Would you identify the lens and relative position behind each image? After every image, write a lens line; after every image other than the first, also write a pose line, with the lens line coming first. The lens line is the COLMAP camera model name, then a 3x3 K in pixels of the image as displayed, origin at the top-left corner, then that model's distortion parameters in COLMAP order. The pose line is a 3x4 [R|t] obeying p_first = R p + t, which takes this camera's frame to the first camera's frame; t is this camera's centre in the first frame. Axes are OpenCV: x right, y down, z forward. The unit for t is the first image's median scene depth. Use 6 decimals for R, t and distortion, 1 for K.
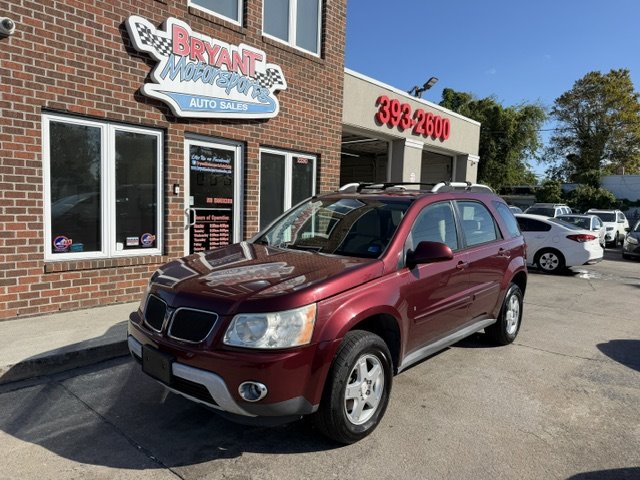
lens RADIAL K [[457.5, 0, 321.4], [0, 457.5, 244.0], [0, 0, 1]] dist [0.001684, -0.015592]
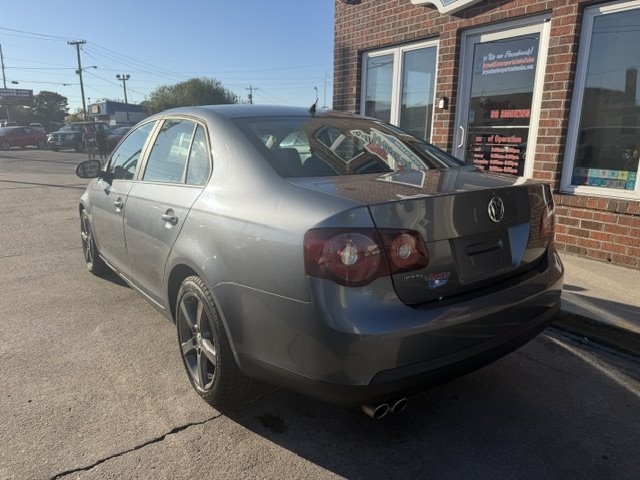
lens RADIAL K [[457.5, 0, 320.5], [0, 457.5, 241.7], [0, 0, 1]] dist [0.001684, -0.015592]
pose [[-0.230561, 0.196693, -0.952971, 0.594003], [-0.089764, 0.970881, 0.222108, -0.036330], [0.968909, 0.136751, -0.206192, 0.952251]]
